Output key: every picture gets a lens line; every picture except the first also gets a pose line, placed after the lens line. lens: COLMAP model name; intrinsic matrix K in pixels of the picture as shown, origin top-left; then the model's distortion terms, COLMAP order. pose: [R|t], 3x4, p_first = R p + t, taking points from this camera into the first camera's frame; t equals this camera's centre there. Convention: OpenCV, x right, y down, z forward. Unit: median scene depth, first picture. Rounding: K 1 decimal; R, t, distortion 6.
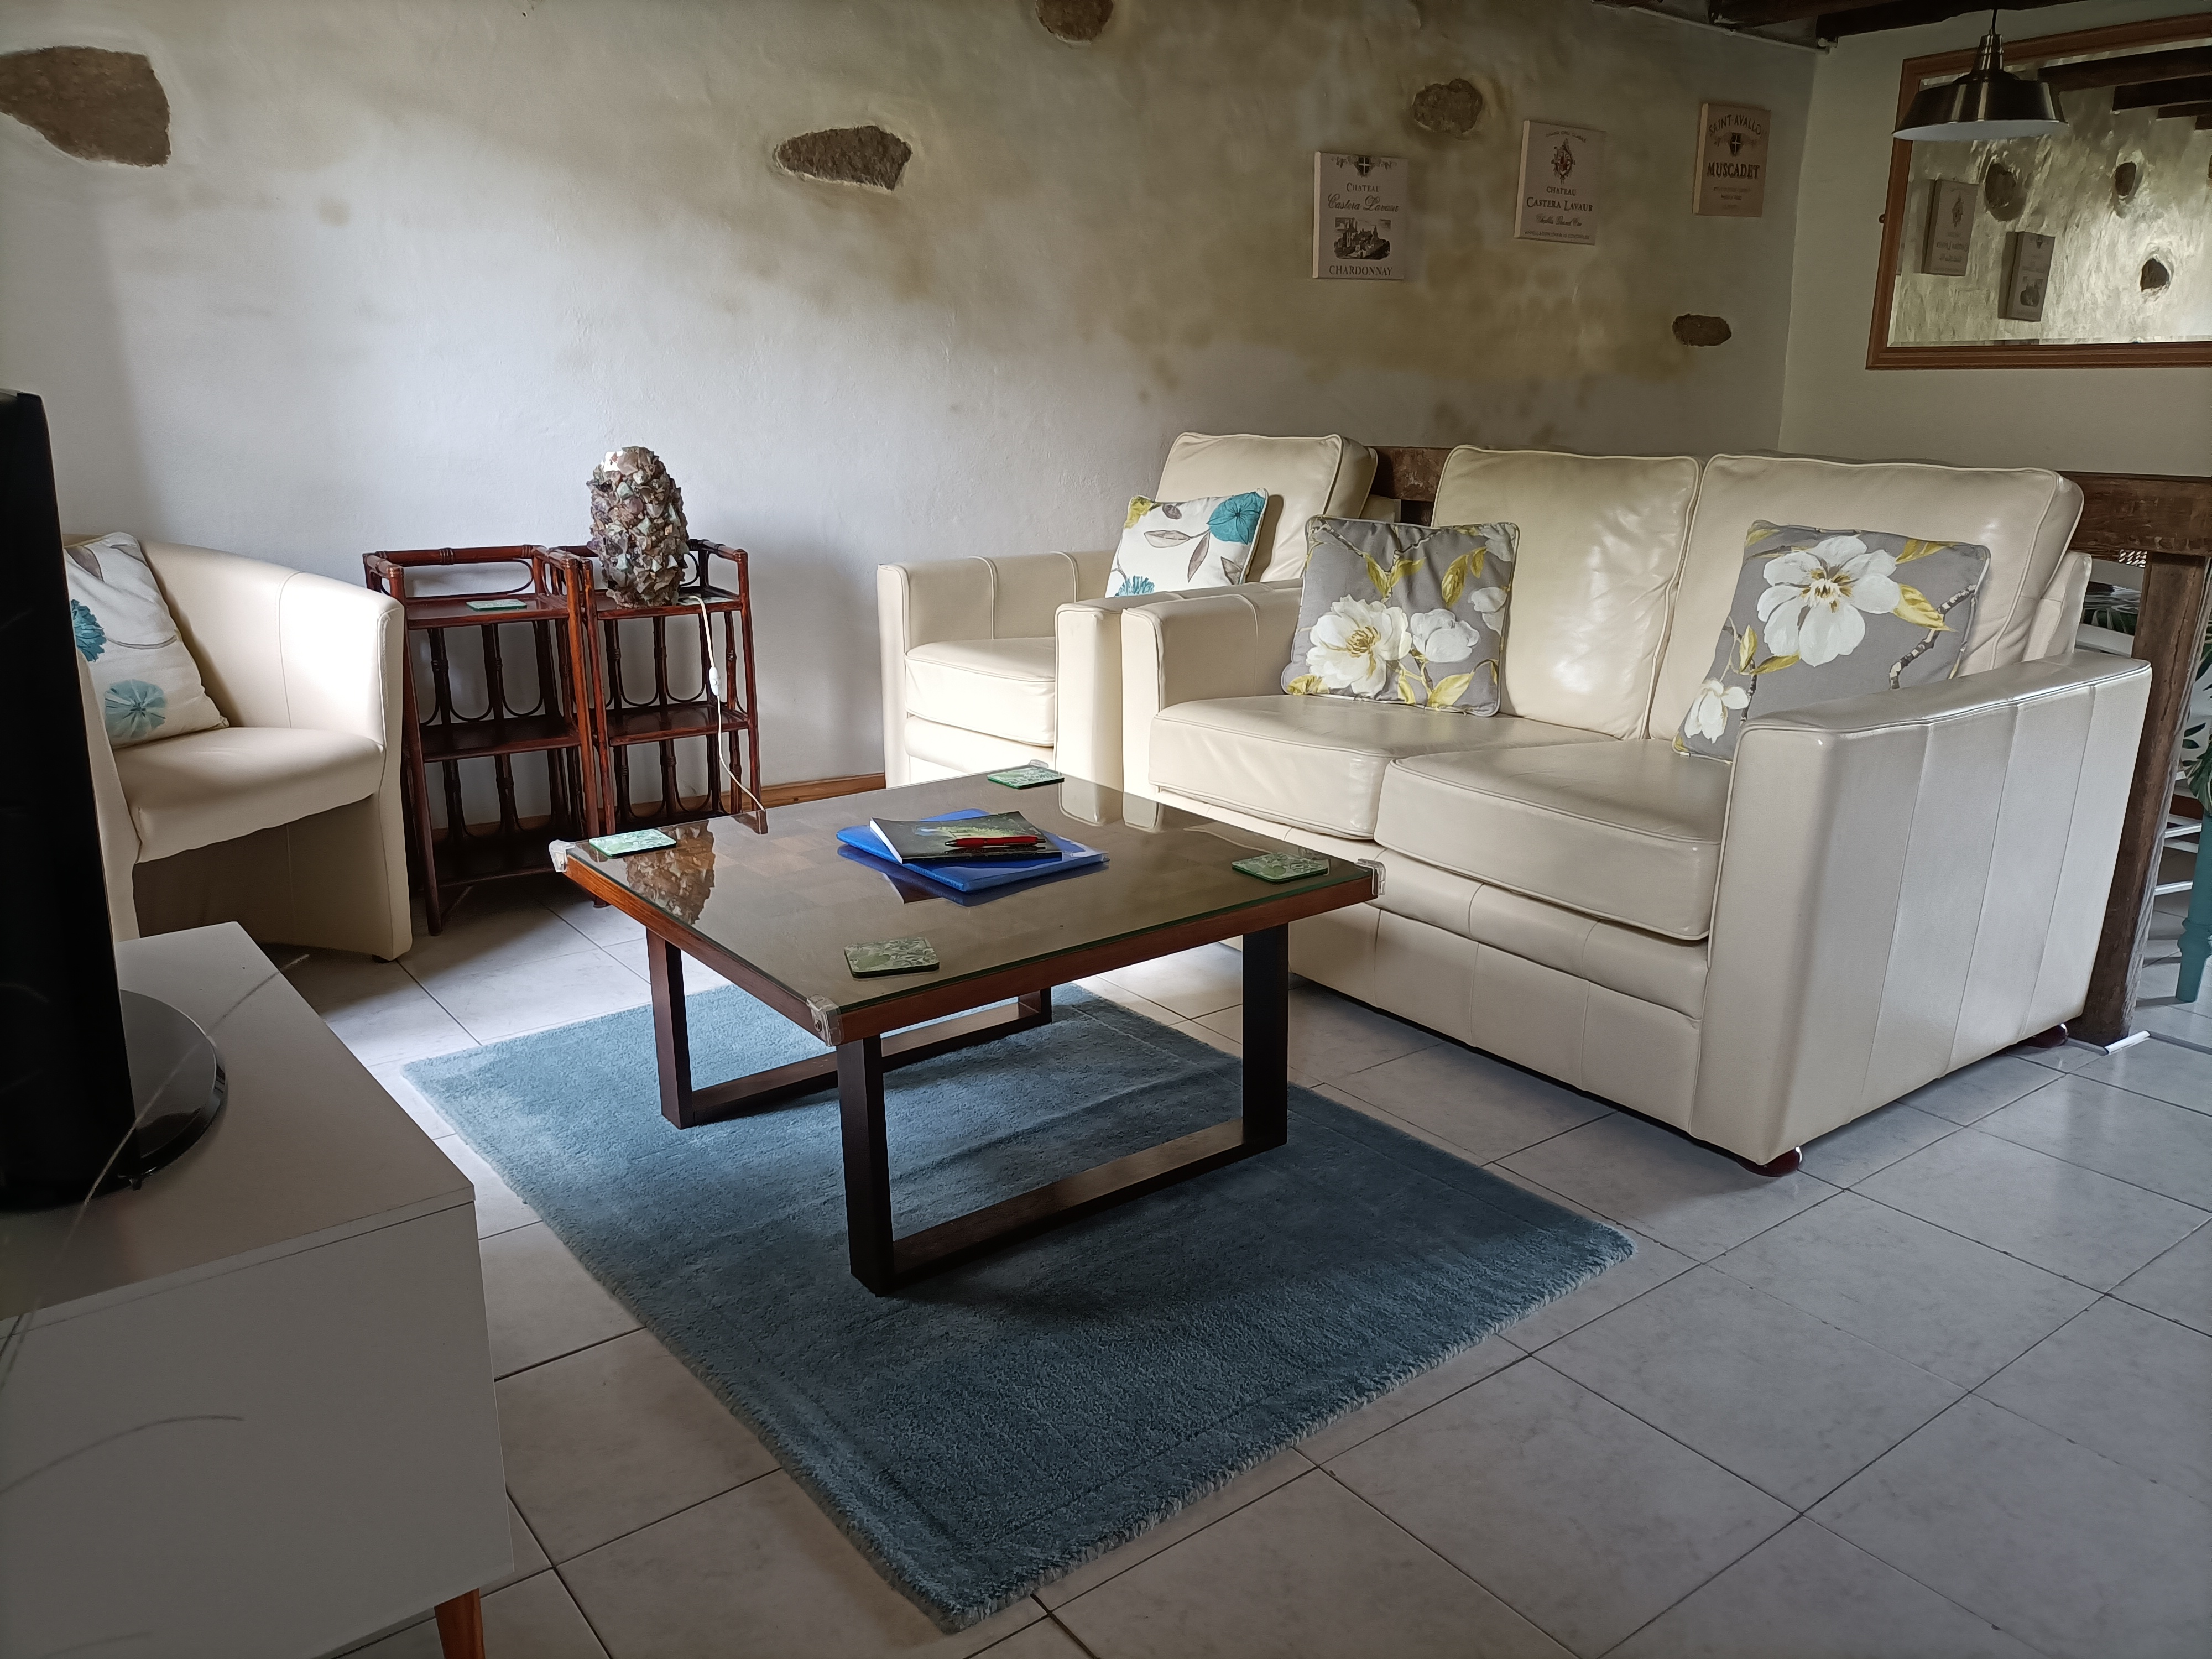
lens RADIAL K [[1653.7, 0, 1106.3], [0, 1653.7, 836.3], [0, 0, 1]] dist [0.044924, -0.036047]
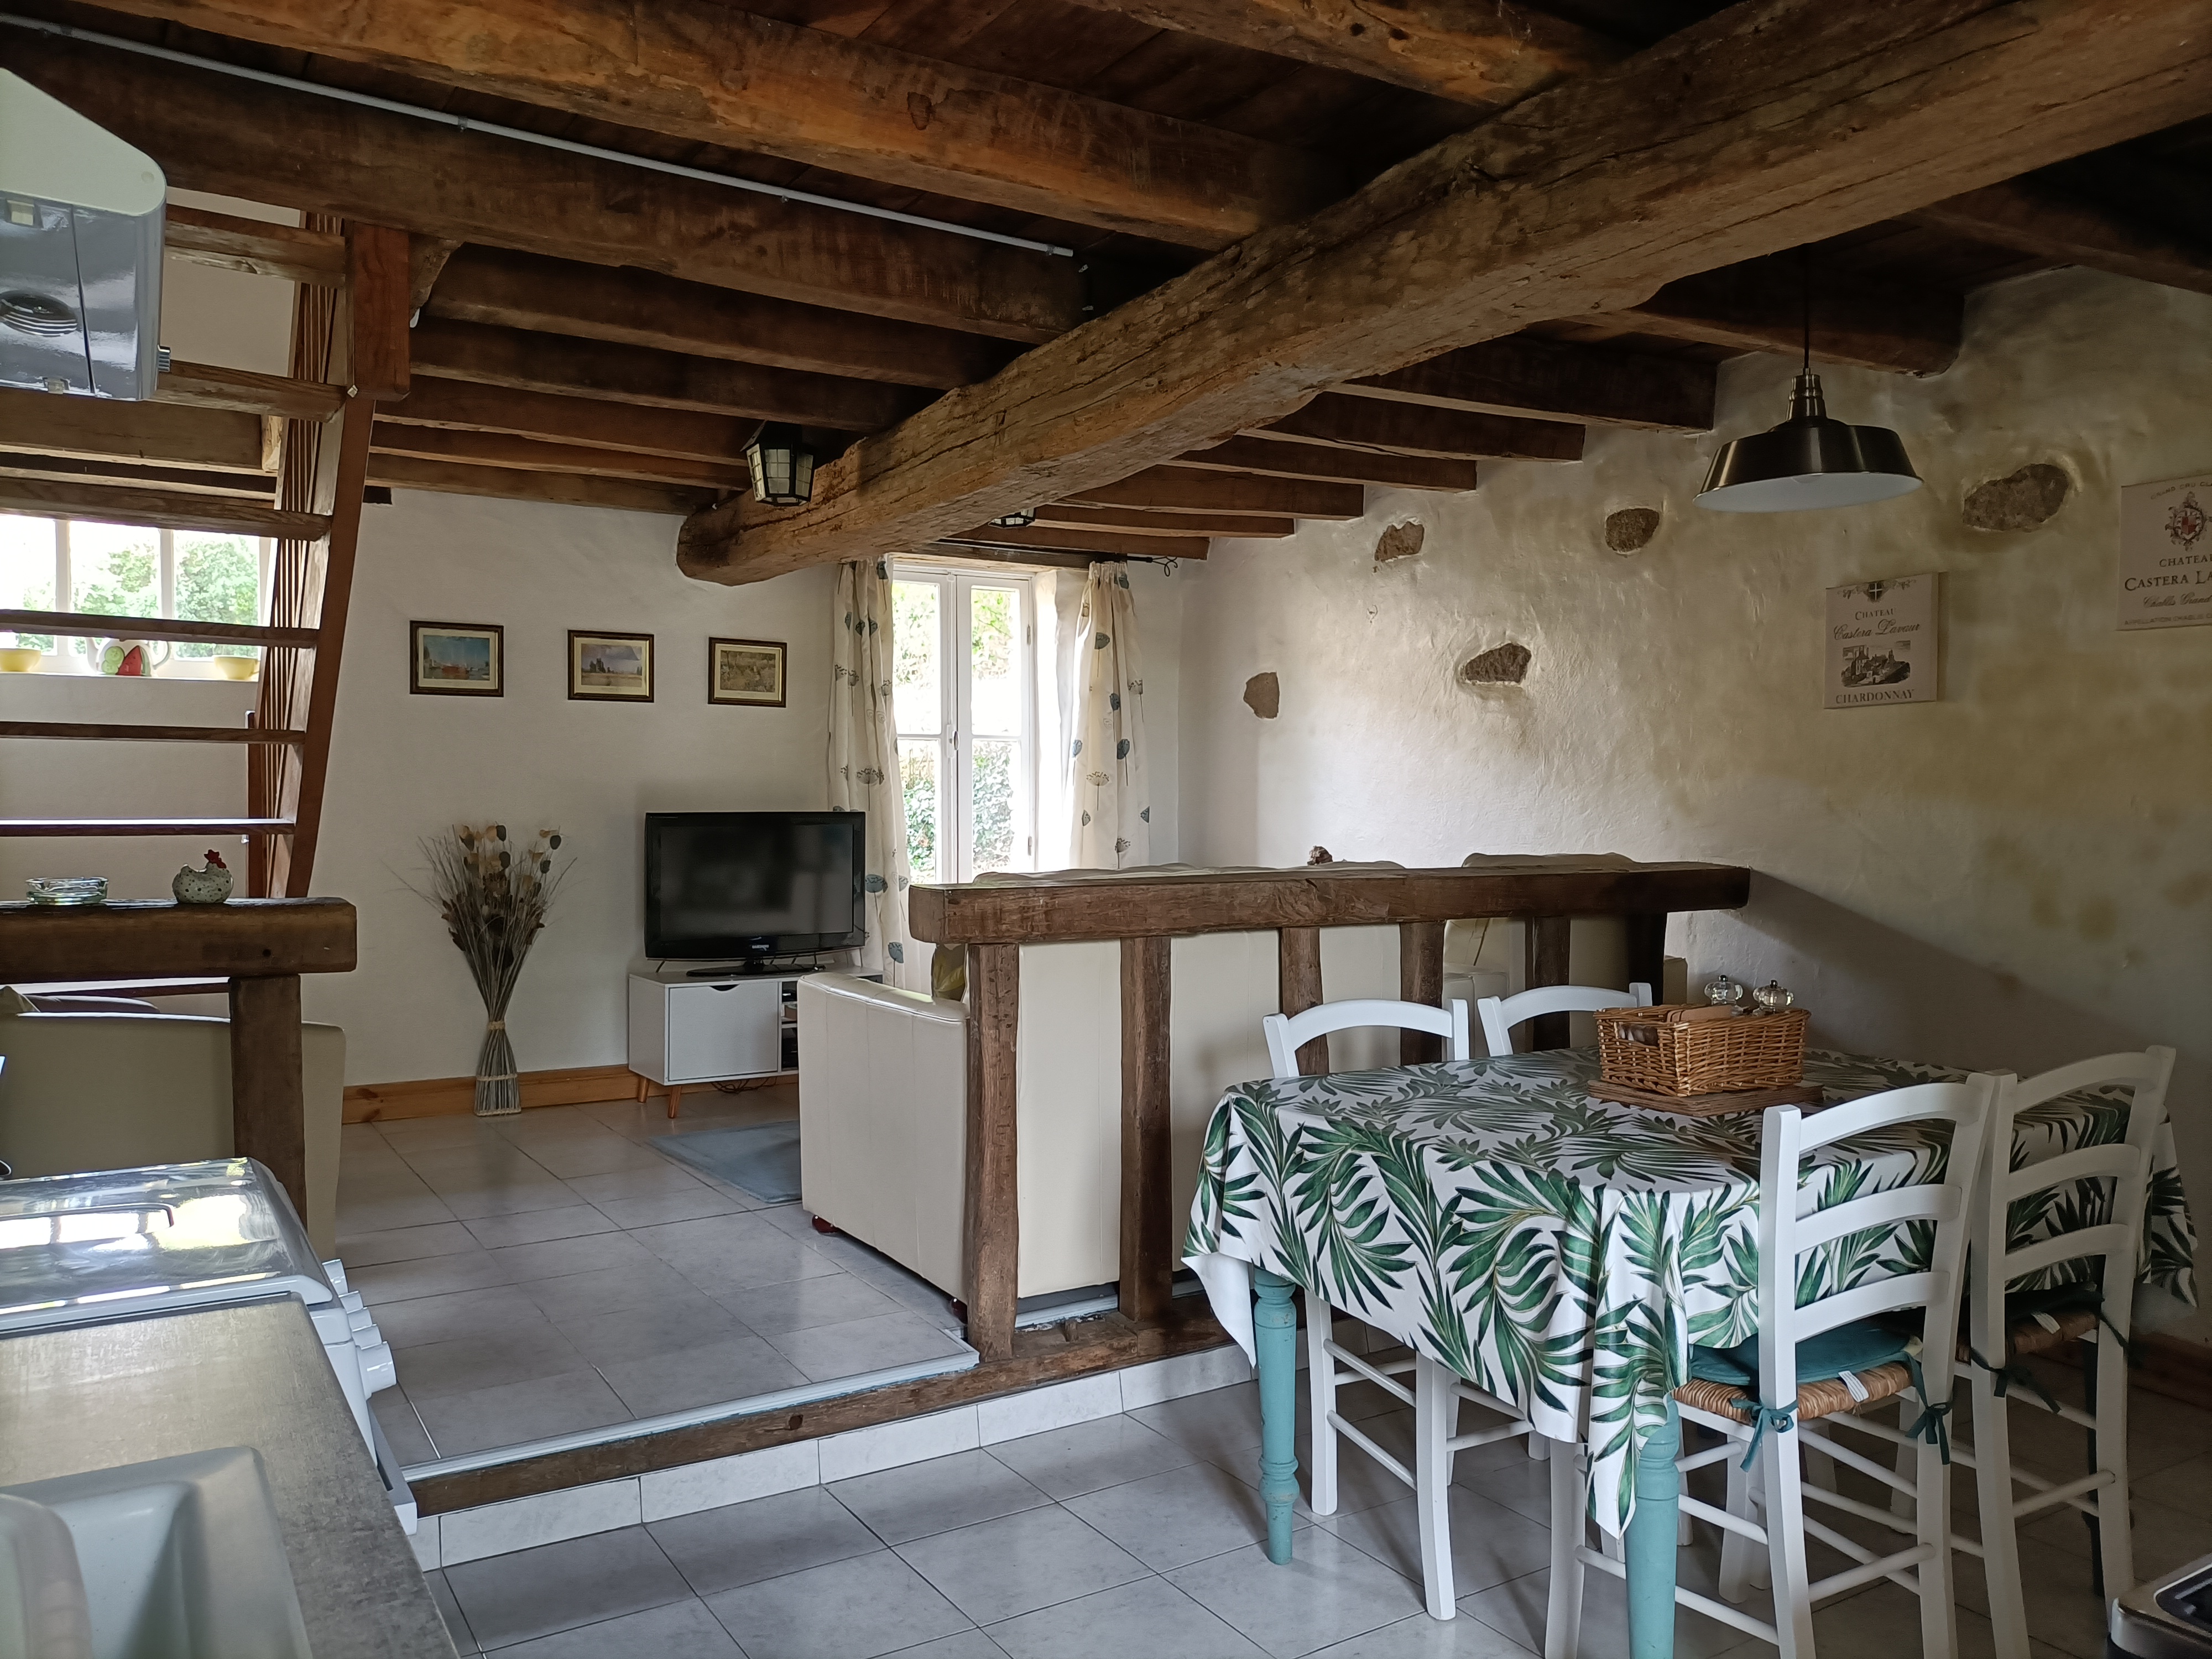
lens RADIAL K [[1653.7, 0, 1105.7], [0, 1653.7, 819.0], [0, 0, 1]] dist [0.044924, -0.036047]
pose [[-0.109981, 0.008011, -0.993901, 1.118458], [-0.262486, 0.964233, 0.036818, -0.197454], [0.958648, 0.264934, -0.103945, 0.706423]]
